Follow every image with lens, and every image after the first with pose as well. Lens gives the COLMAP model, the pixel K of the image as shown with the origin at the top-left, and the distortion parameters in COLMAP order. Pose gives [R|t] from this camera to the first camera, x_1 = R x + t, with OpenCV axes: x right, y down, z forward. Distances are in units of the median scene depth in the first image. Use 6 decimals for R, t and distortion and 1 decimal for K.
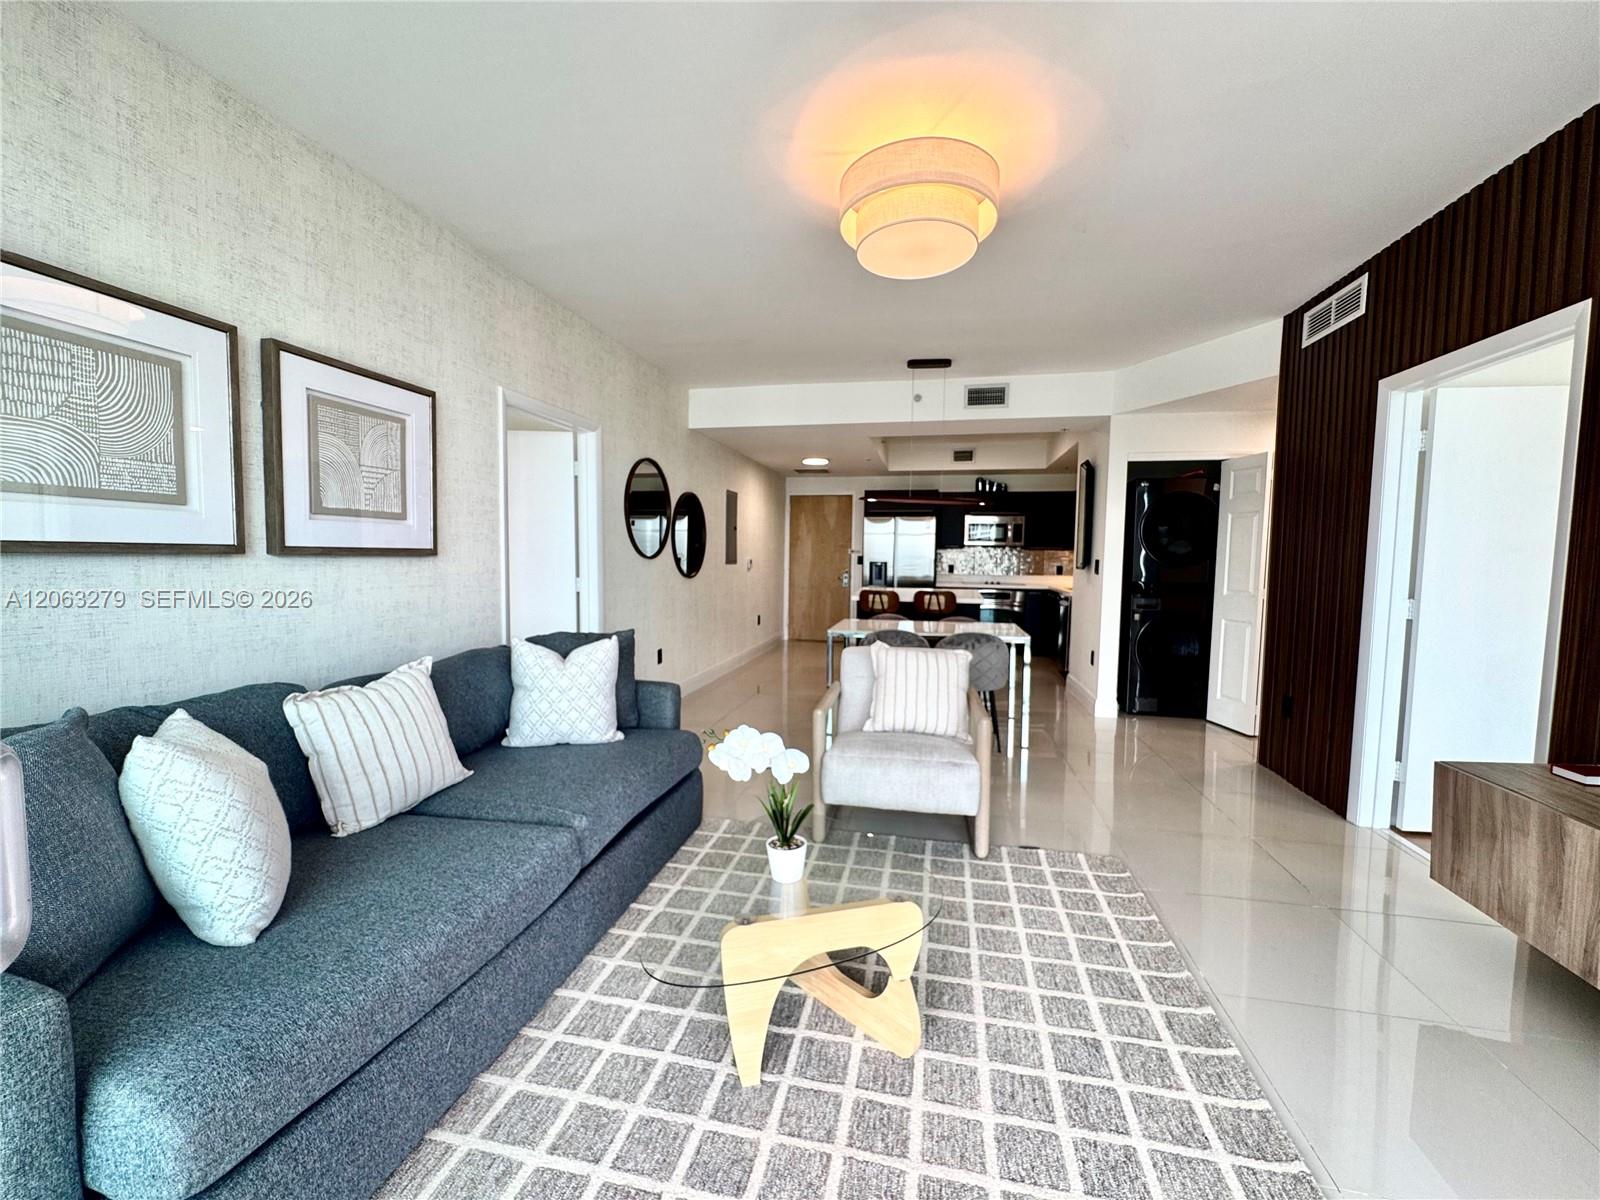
lens RADIAL K [[640.9, 0, 809.1], [0, 640.9, 598.2], [0, 0, 1]] dist [-0.002989, 0.001123]
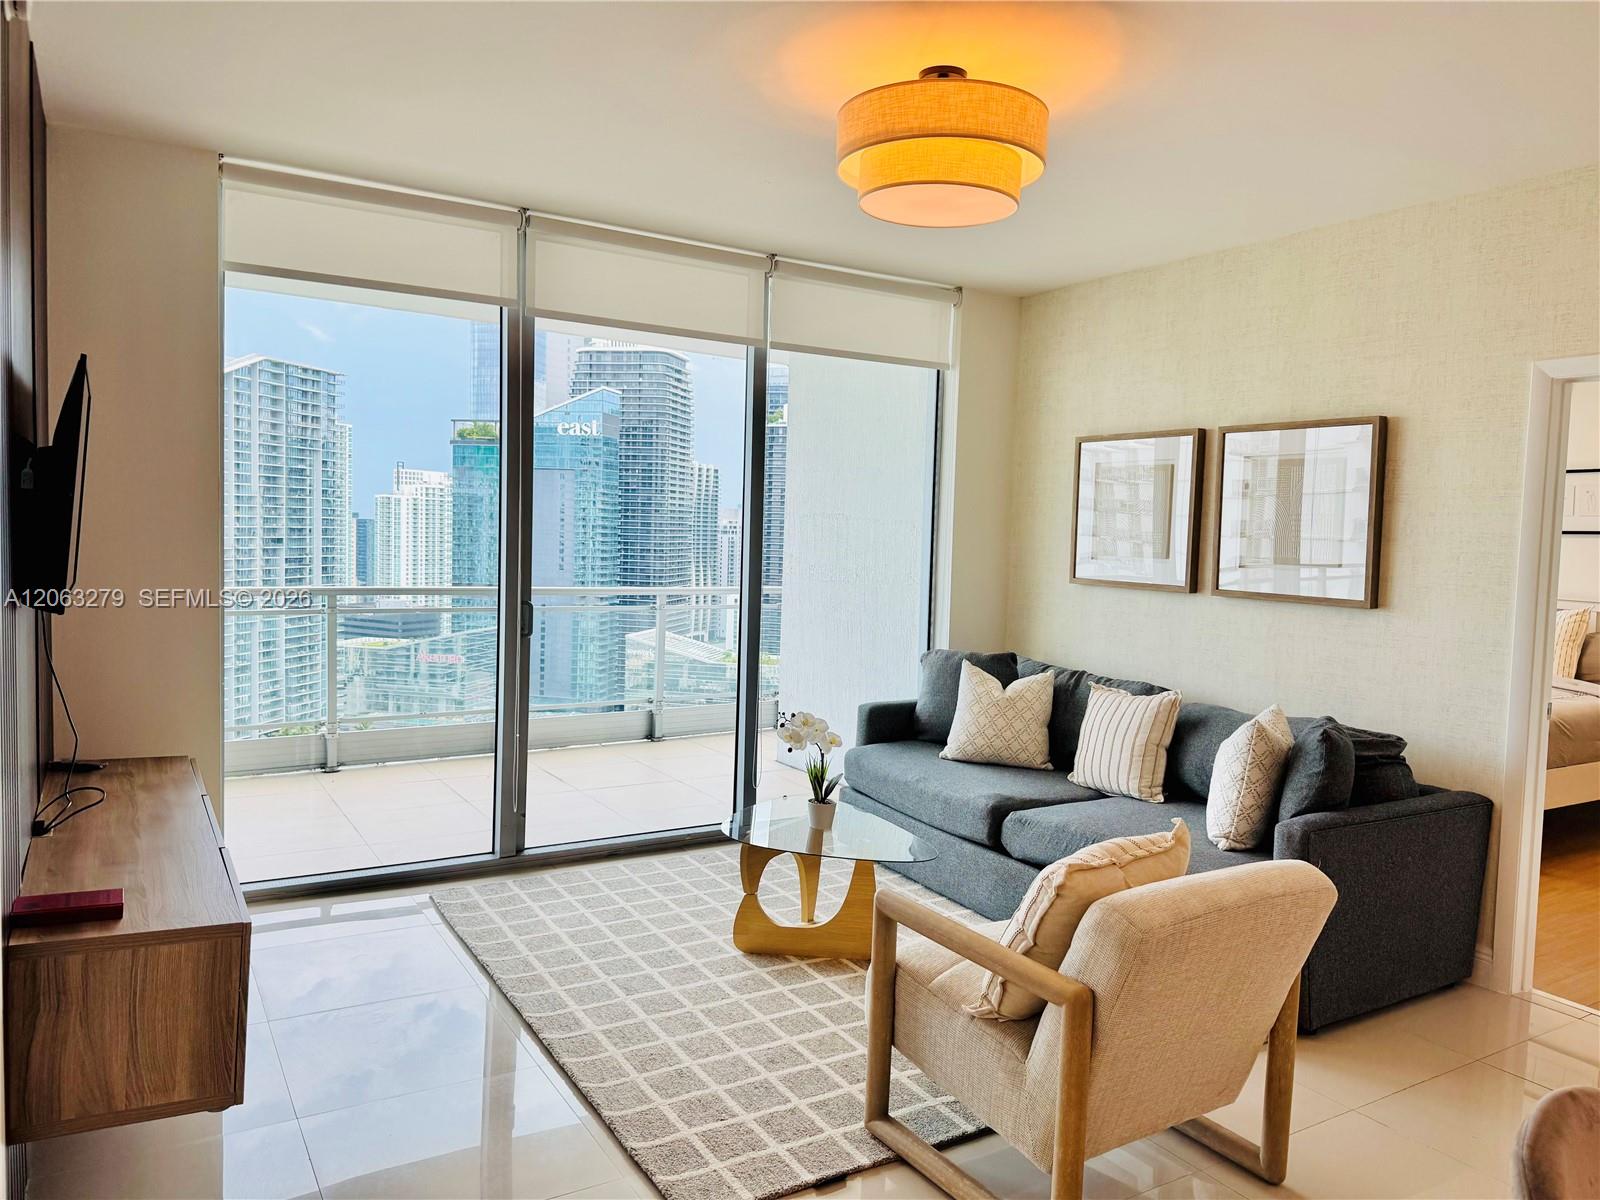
lens RADIAL K [[1108.9, 0, 801.1], [0, 1108.9, 595.8], [0, 0, 1]] dist [0.042450, -0.013657]
pose [[-0.729494, 0.007476, -0.683946, 1.337358], [-0.087022, 0.990800, 0.103647, -0.236925], [0.678429, 0.135128, -0.722132, 2.144238]]
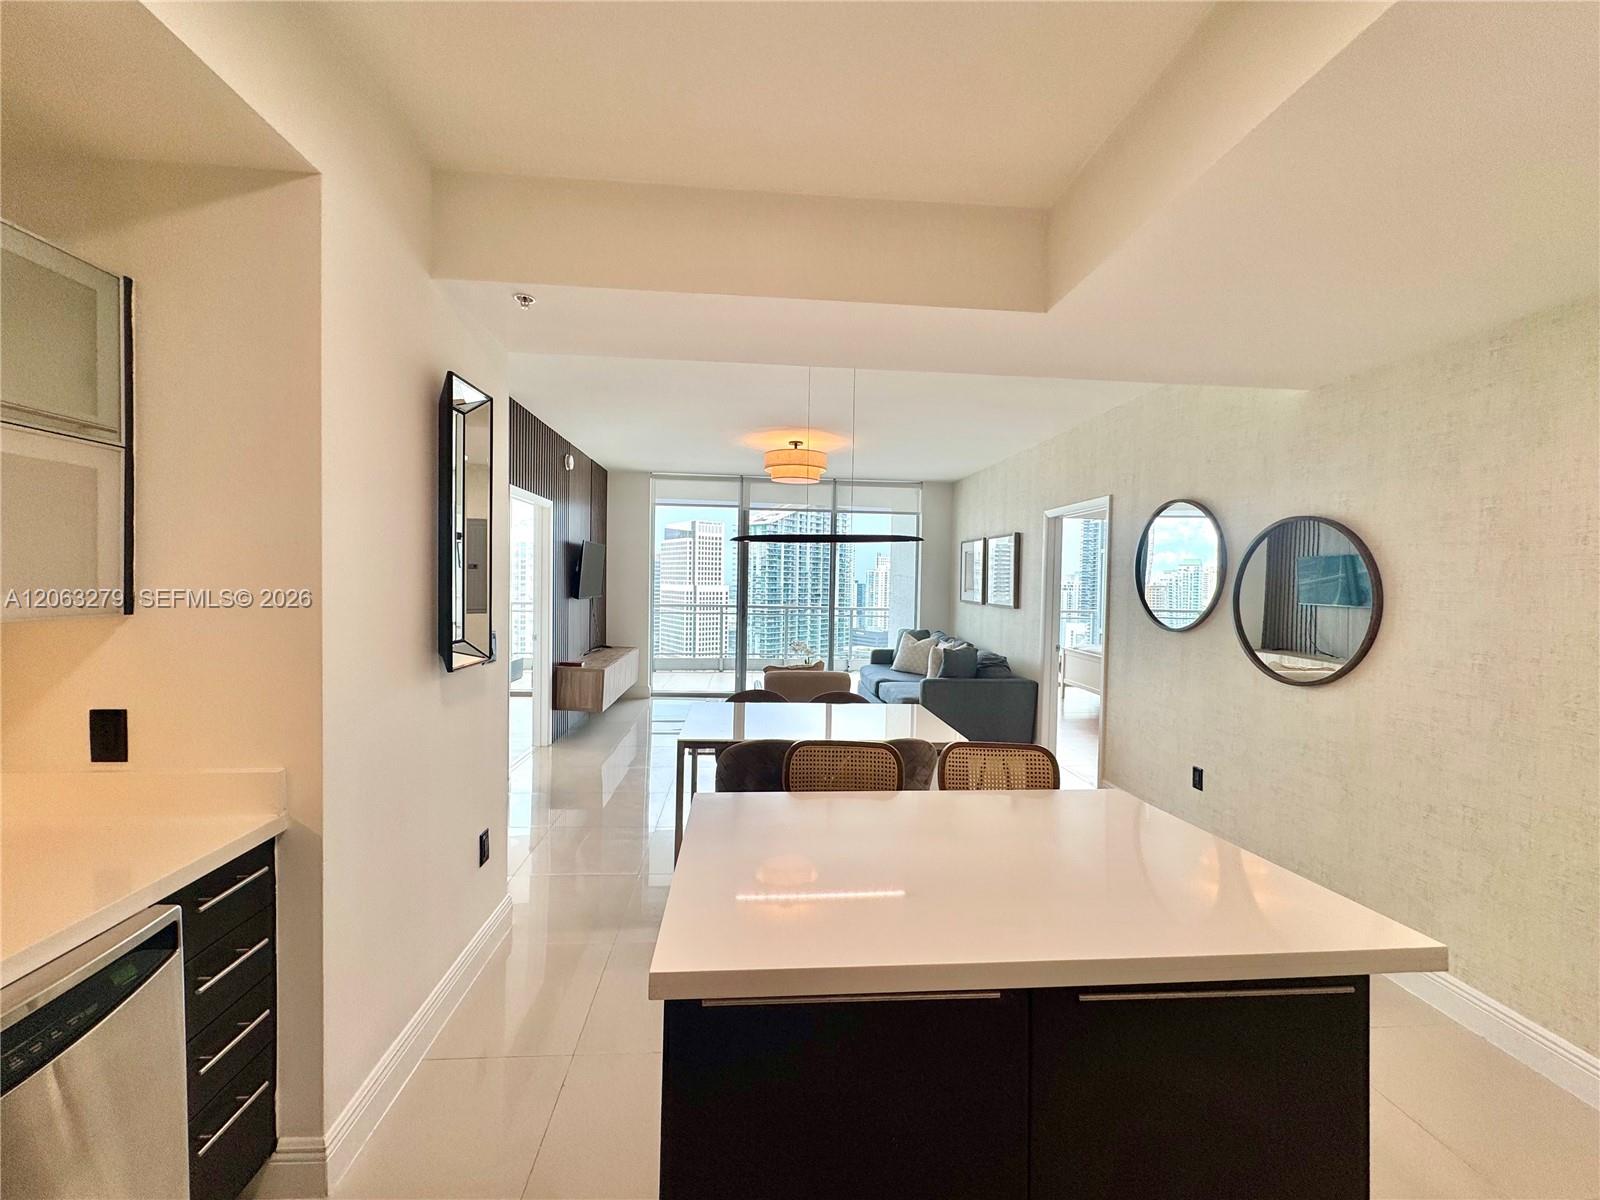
lens RADIAL K [[640.9, 0, 803.3], [0, 640.9, 596.4], [0, 0, 1]] dist [-0.002989, 0.001123]
pose [[-0.961911, -0.023684, -0.272335, 1.076295], [-0.049934, 0.994701, 0.089868, -0.312716], [0.268764, 0.100044, -0.957996, 3.213458]]
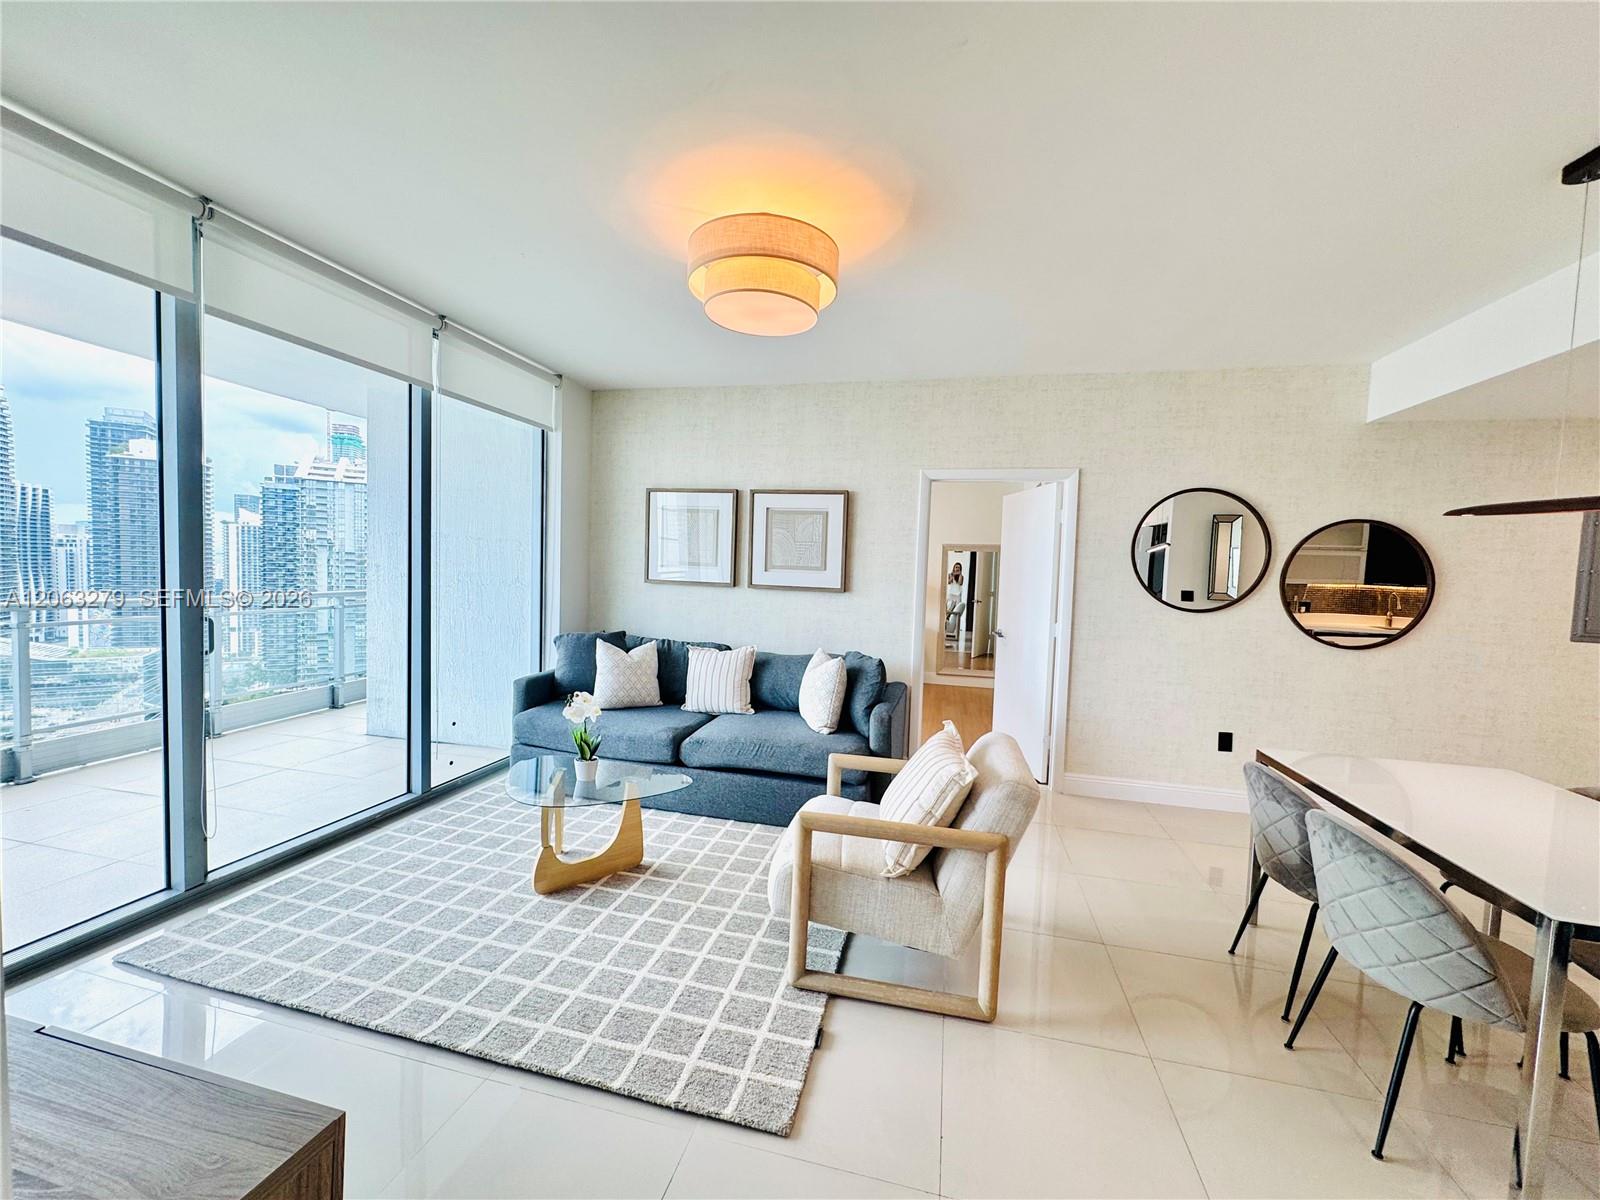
lens RADIAL K [[640.9, 0, 791.9], [0, 640.9, 599.4], [0, 0, 1]] dist [-0.002989, 0.001123]
pose [[-0.036365, 0.038766, -0.998586, 1.388097], [-0.106561, 0.993400, 0.042445, -0.144612], [0.993641, 0.107953, -0.031994, 1.279273]]
